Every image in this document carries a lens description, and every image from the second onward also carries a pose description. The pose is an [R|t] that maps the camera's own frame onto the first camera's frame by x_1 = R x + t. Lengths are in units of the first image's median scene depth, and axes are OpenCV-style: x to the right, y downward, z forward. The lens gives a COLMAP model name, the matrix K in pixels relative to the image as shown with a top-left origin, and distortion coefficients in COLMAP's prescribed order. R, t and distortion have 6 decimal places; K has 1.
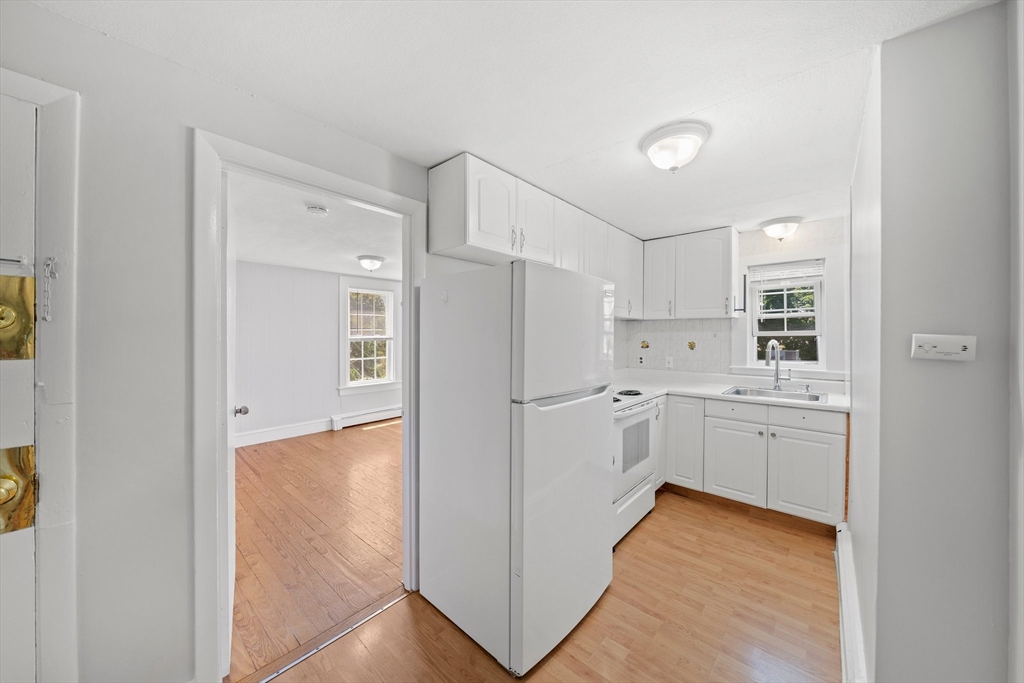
lens RADIAL K [[358.4, 0, 517.1], [0, 358.4, 333.0], [0, 0, 1]] dist [-0.000258, 0.000002]
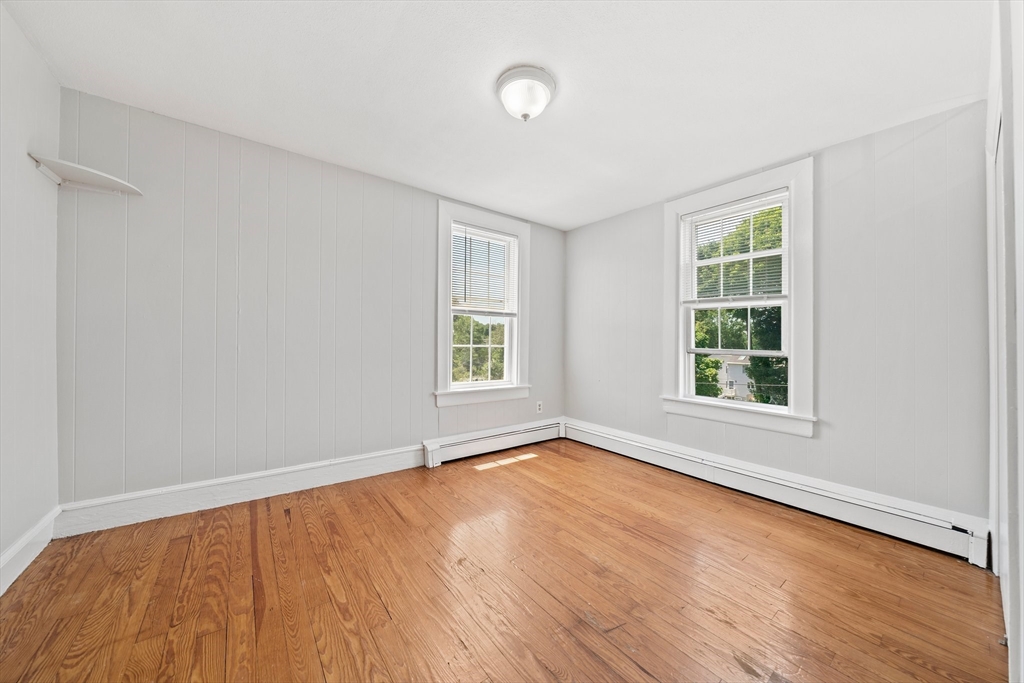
lens RADIAL K [[356.4, 0, 516.2], [0, 356.4, 342.8], [0, 0, 1]] dist [-0.001634, -0.000106]
pose [[0.981814, 0.010420, -0.189558, -0.263097], [-0.010610, 0.999944, 0.000008, 0.071441], [0.189547, 0.002003, 0.981870, 0.462849]]
